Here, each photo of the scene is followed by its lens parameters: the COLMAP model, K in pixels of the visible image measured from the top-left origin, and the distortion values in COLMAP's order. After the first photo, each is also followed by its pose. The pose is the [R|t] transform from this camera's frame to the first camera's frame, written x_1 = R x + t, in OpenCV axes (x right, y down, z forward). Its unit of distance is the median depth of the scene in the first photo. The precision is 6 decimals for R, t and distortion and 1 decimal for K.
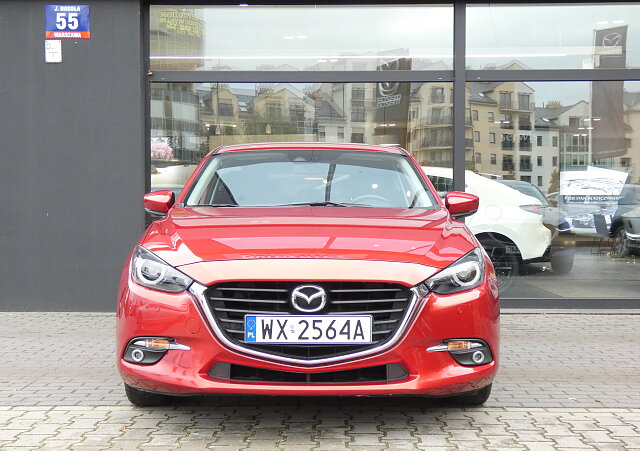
lens RADIAL K [[922.6, 0, 322.5], [0, 922.6, 218.9], [0, 0, 1]] dist [0.026518, 0.000000]
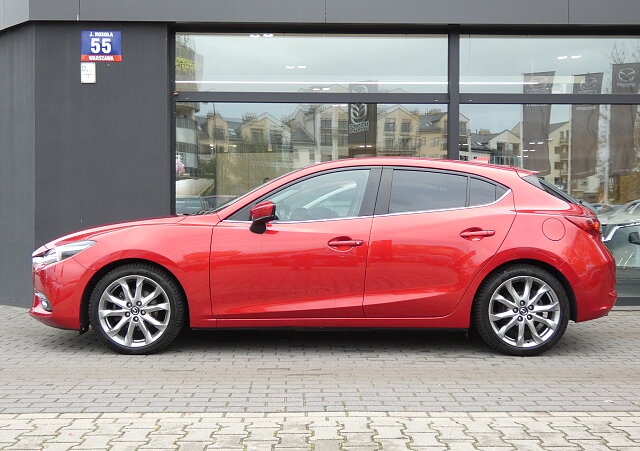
lens RADIAL K [[747.2, 0, 321.9], [0, 747.2, 217.1], [0, 0, 1]] dist [-0.013755, 0.000000]
pose [[0.999205, 0.002553, 0.039782, -0.046320], [-0.002157, 0.999948, -0.009985, -0.001078], [-0.039806, 0.009891, 0.999158, 0.100551]]
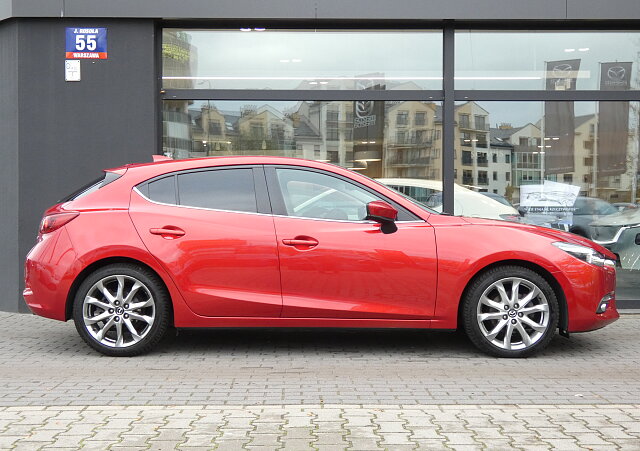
lens RADIAL K [[824.2, 0, 325.3], [0, 824.2, 219.8], [0, 0, 1]] dist [-0.005475, 0.000000]
pose [[0.999420, 0.000903, 0.034043, -0.029356], [-0.000586, 0.999957, -0.009306, 0.000840], [-0.034050, 0.009281, 0.999377, 0.034942]]
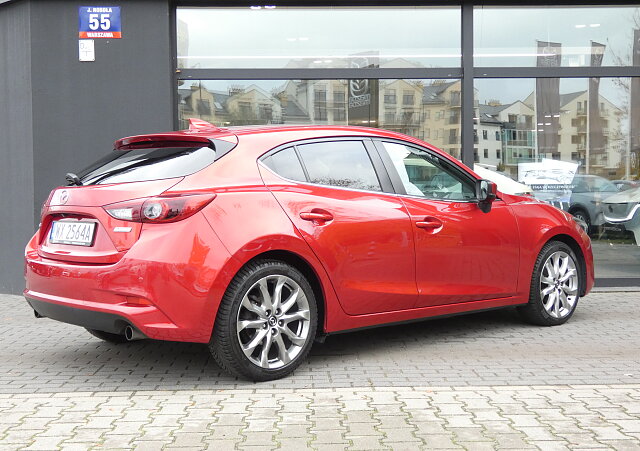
lens RADIAL K [[824.2, 0, 317.0], [0, 824.2, 222.9], [0, 0, 1]] dist [-0.005475, 0.000000]
pose [[0.999051, -0.009581, 0.042500, -0.068346], [0.008767, 0.999775, 0.019307, -0.000211], [-0.042675, -0.018916, 0.998910, 0.044857]]
